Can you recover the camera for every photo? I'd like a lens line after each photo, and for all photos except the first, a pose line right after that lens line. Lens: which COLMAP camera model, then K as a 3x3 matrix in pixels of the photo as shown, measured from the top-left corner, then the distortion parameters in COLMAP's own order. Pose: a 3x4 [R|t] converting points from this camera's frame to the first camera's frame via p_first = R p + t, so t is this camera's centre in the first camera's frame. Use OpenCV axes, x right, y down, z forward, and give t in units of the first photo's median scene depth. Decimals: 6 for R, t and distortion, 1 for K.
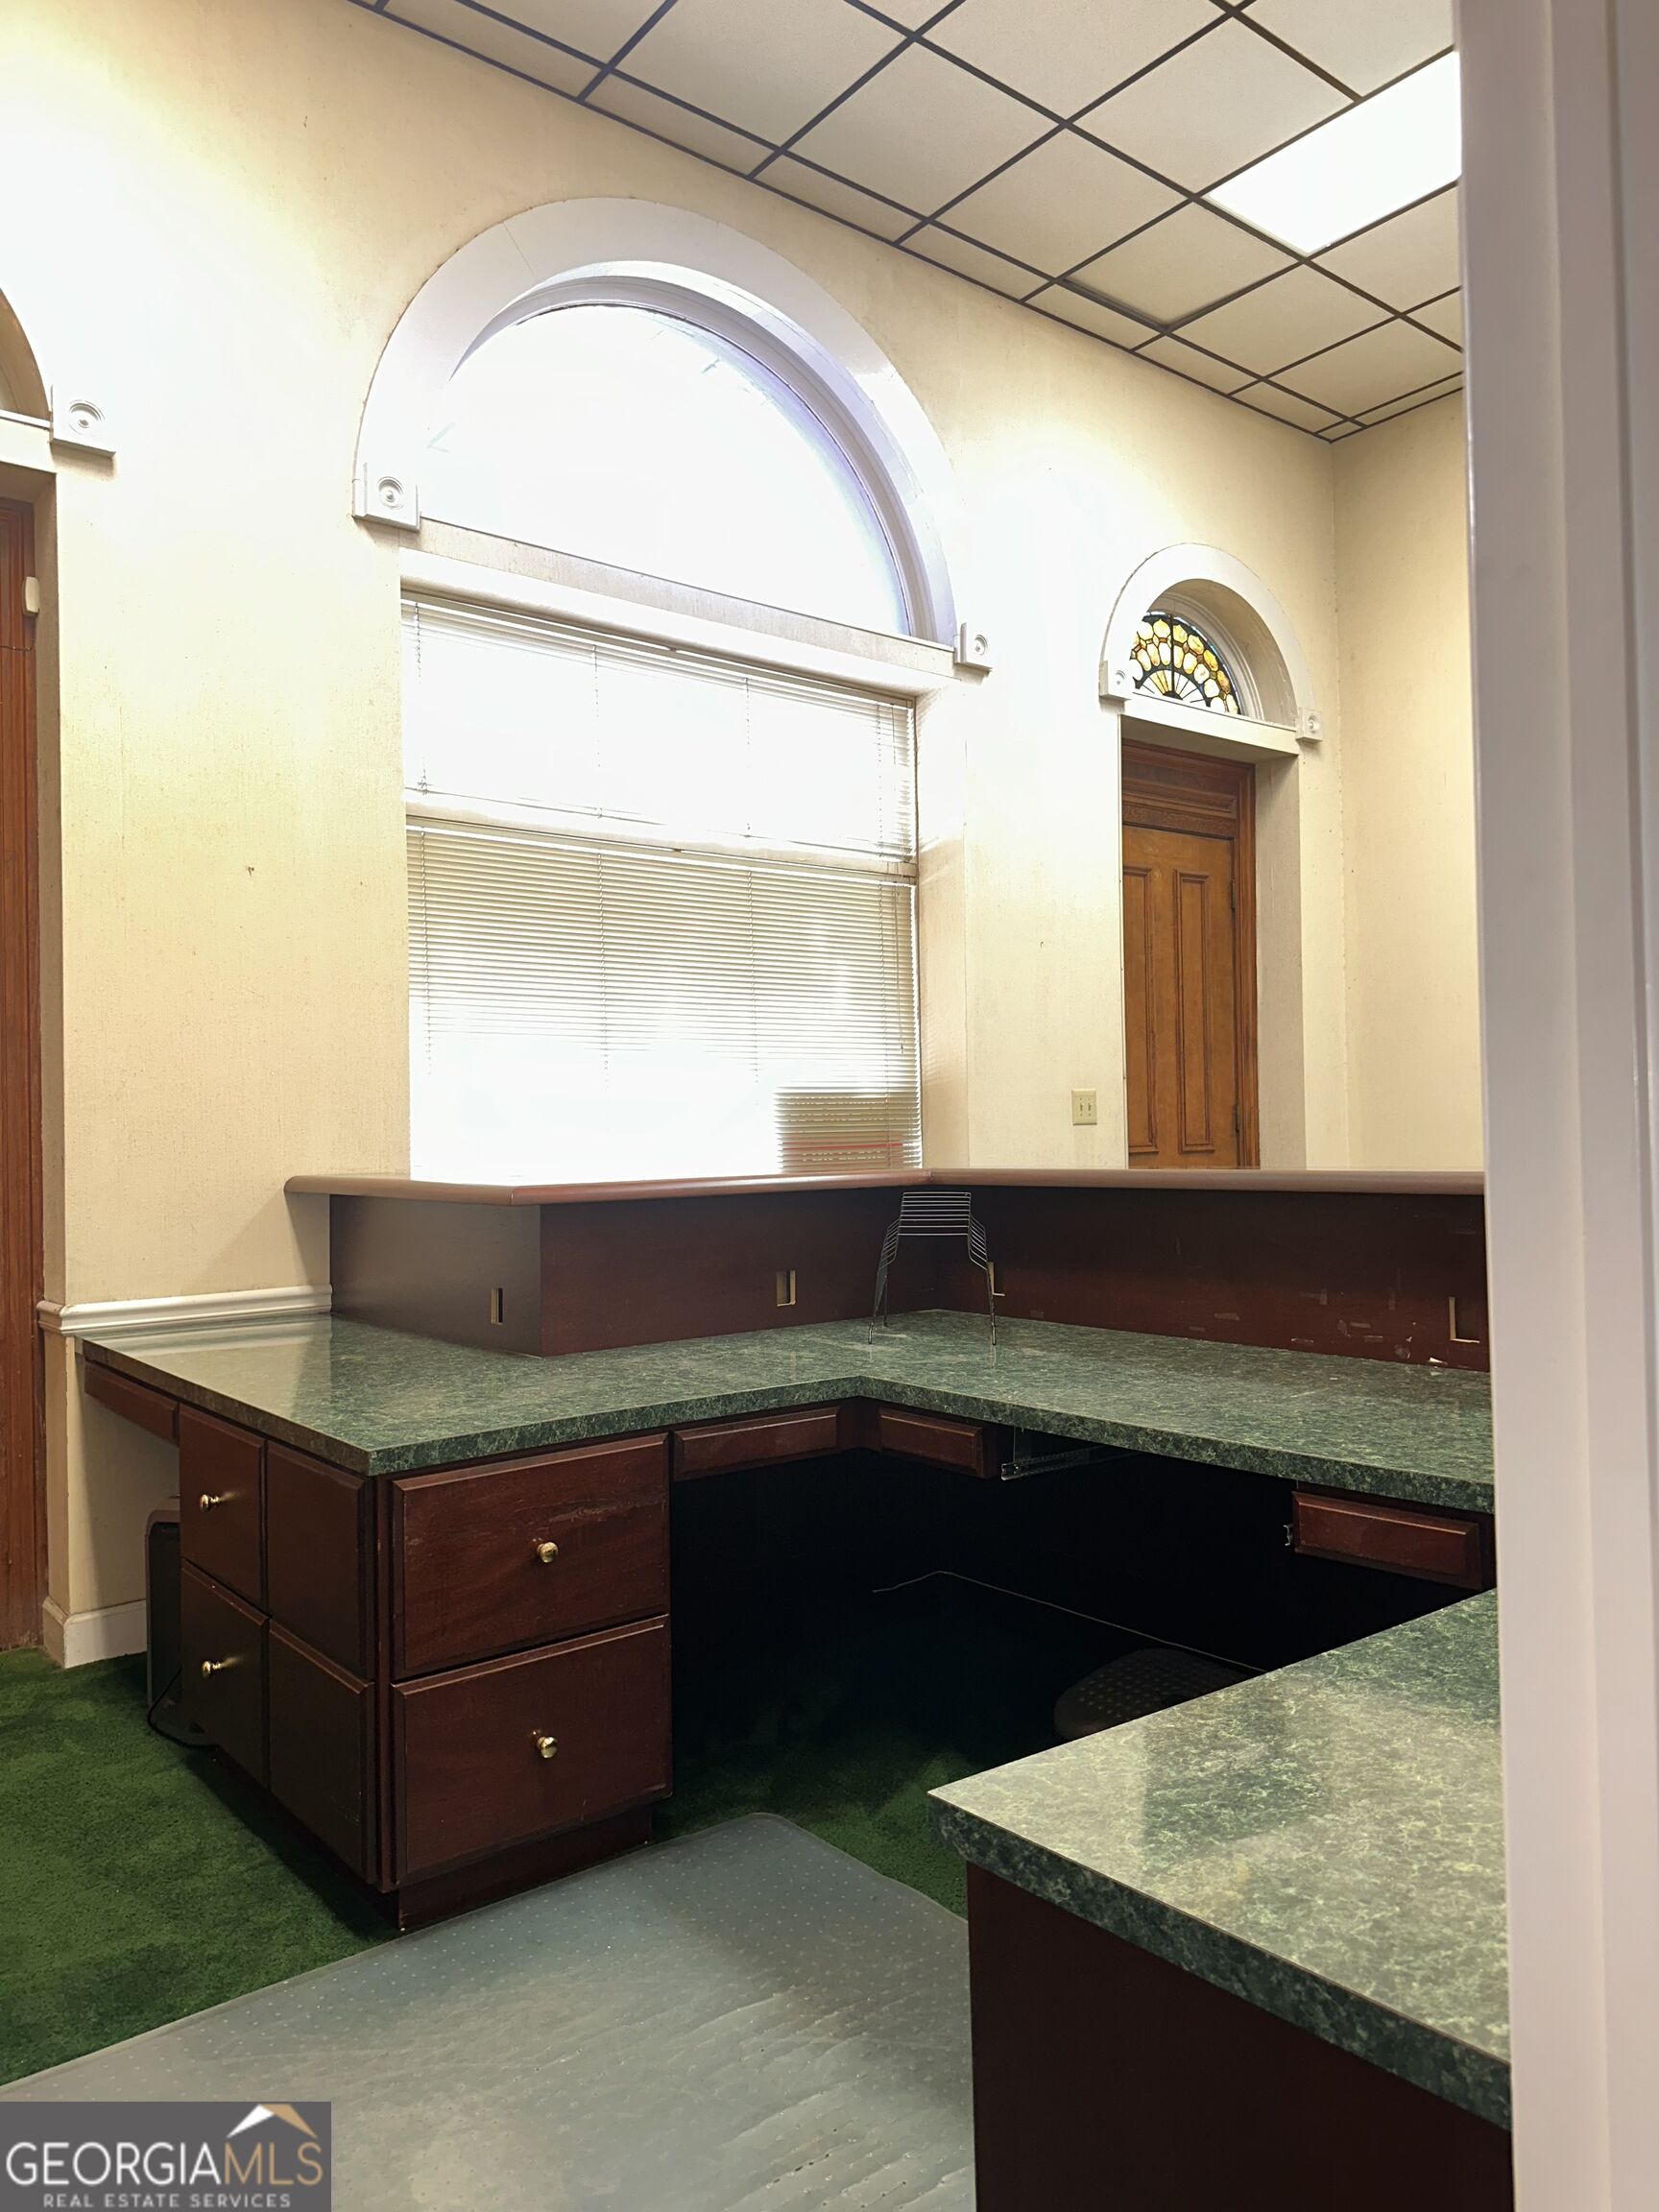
lens RADIAL K [[1552.1, 0, 843.9], [0, 1552.1, 1120.3], [0, 0, 1]] dist [0.090042, -0.111587]
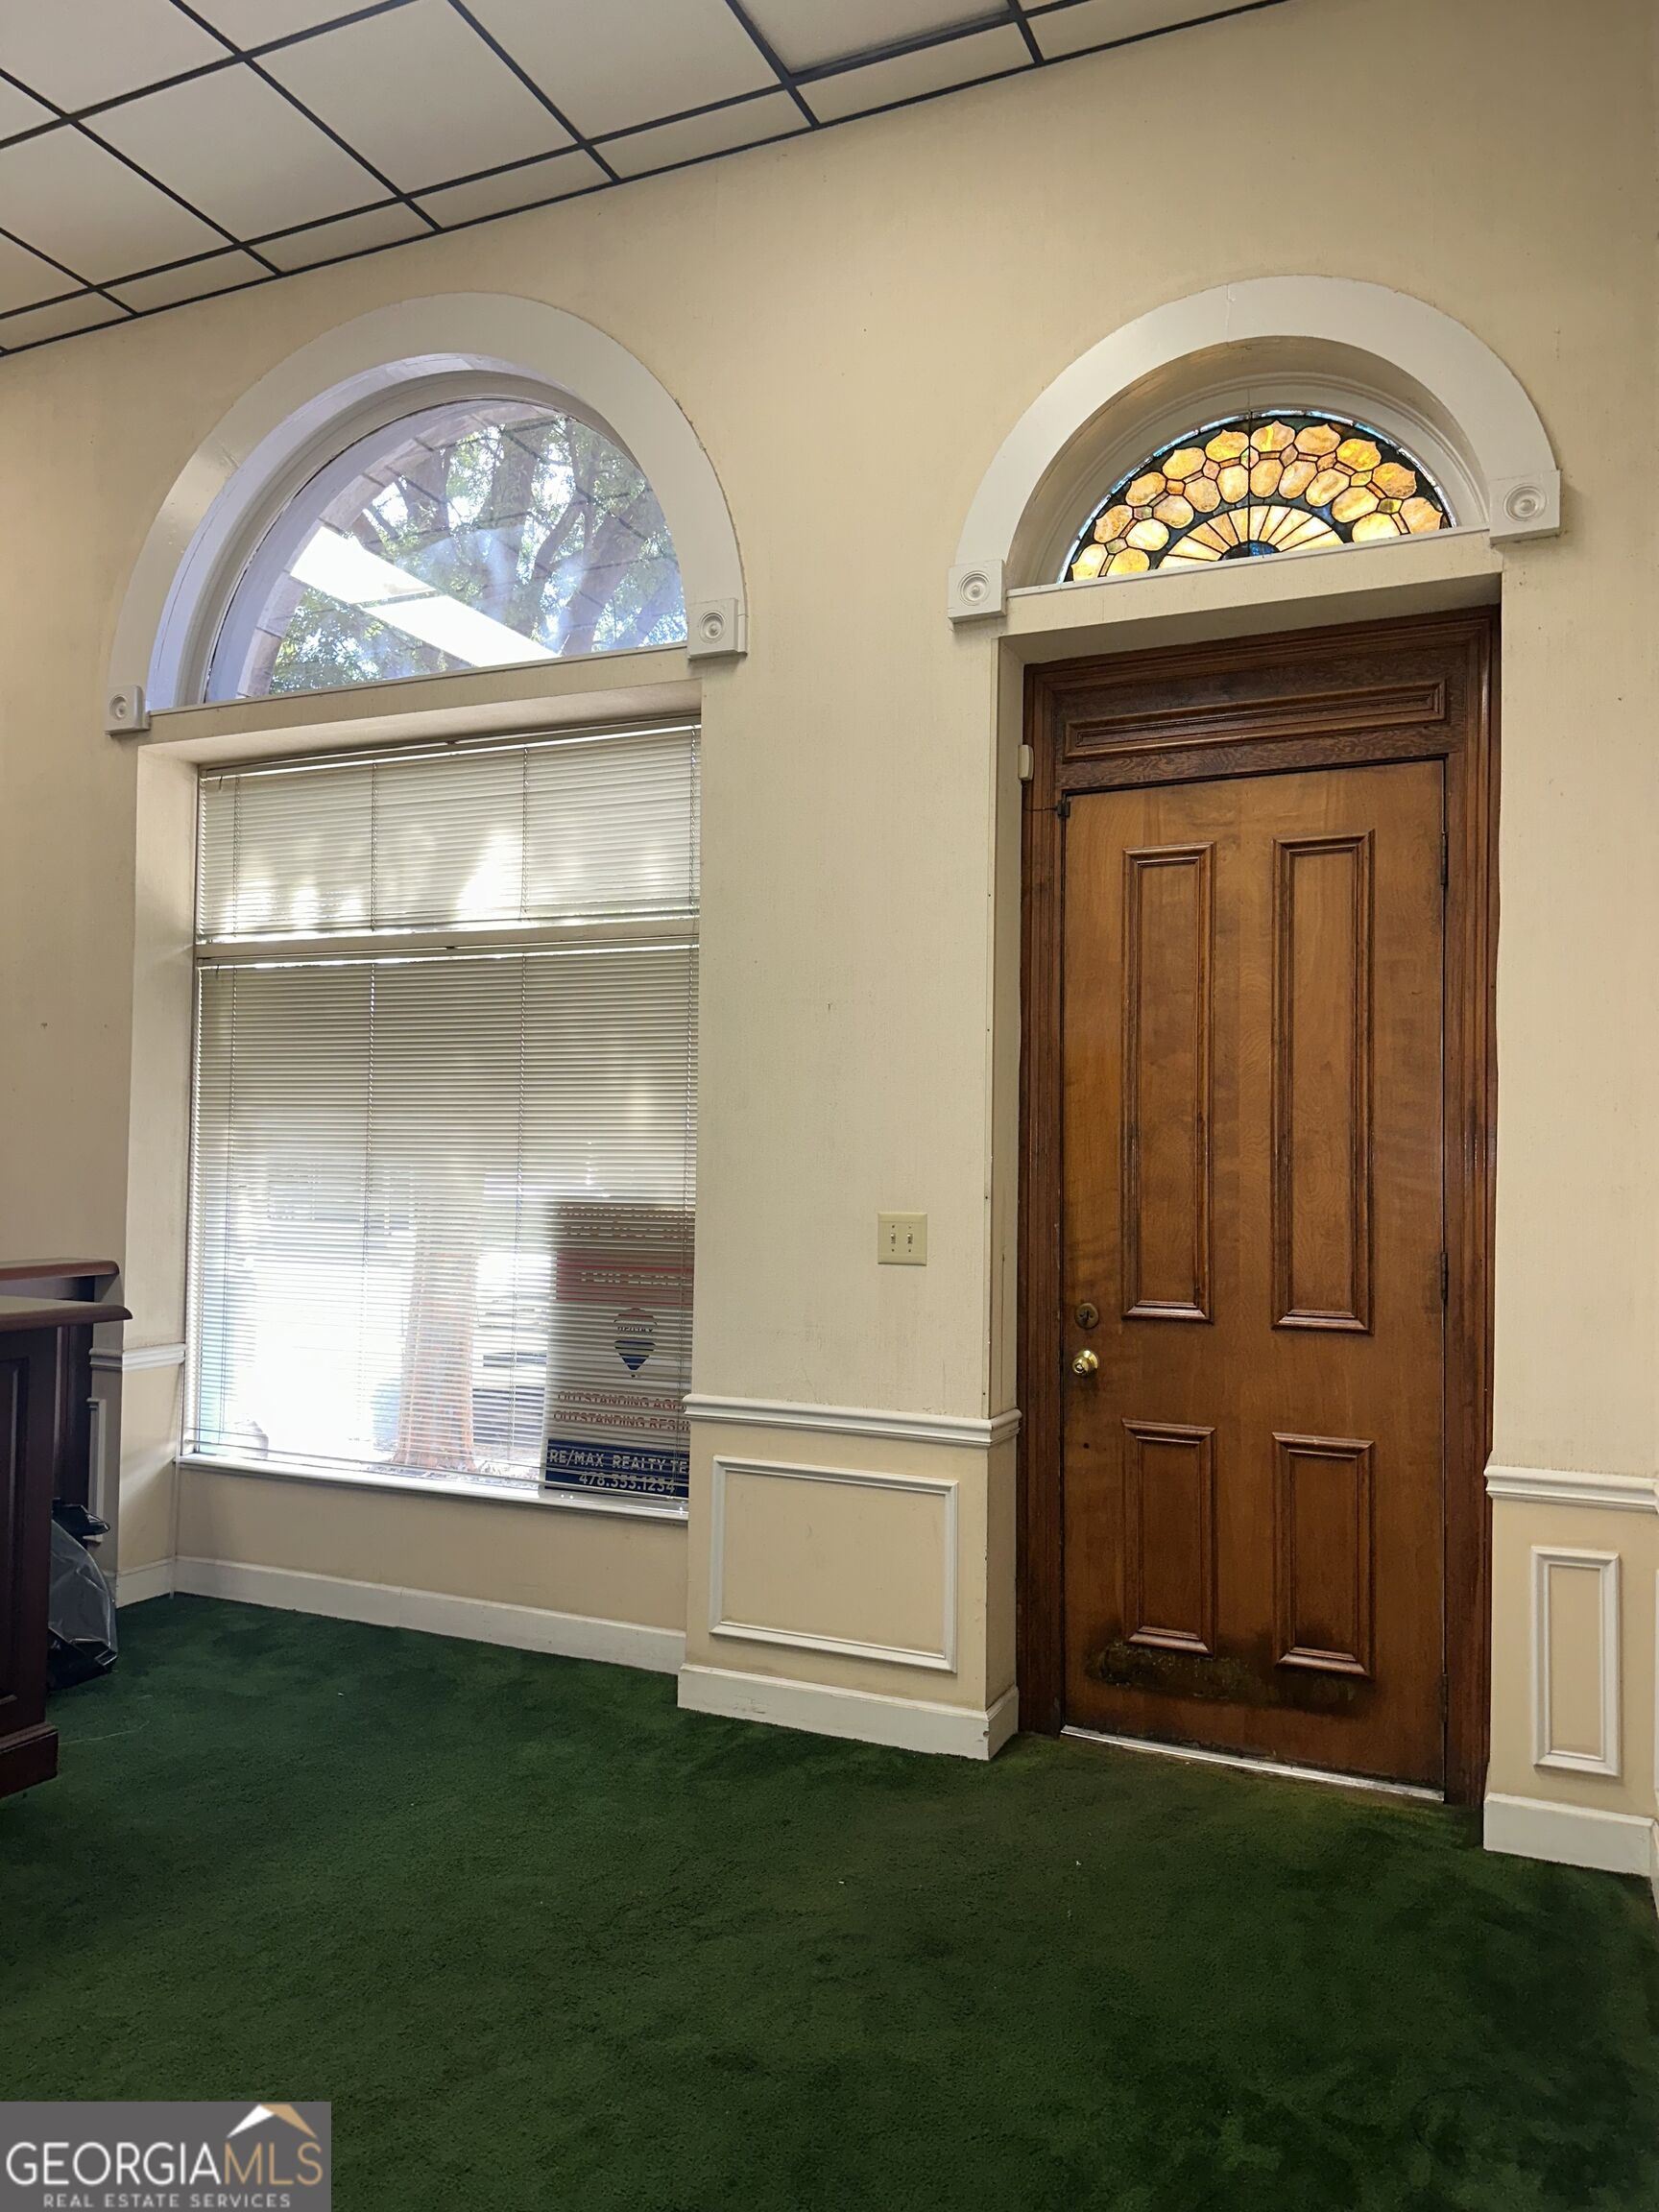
lens RADIAL K [[1552.1, 0, 843.9], [0, 1552.1, 1120.3], [0, 0, 1]] dist [0.090042, -0.111587]
pose [[0.462228, -0.001365, -0.886760, 0.662267], [-0.017891, 0.999781, -0.010865, -0.046726], [0.886581, 0.020887, 0.462102, 0.593669]]
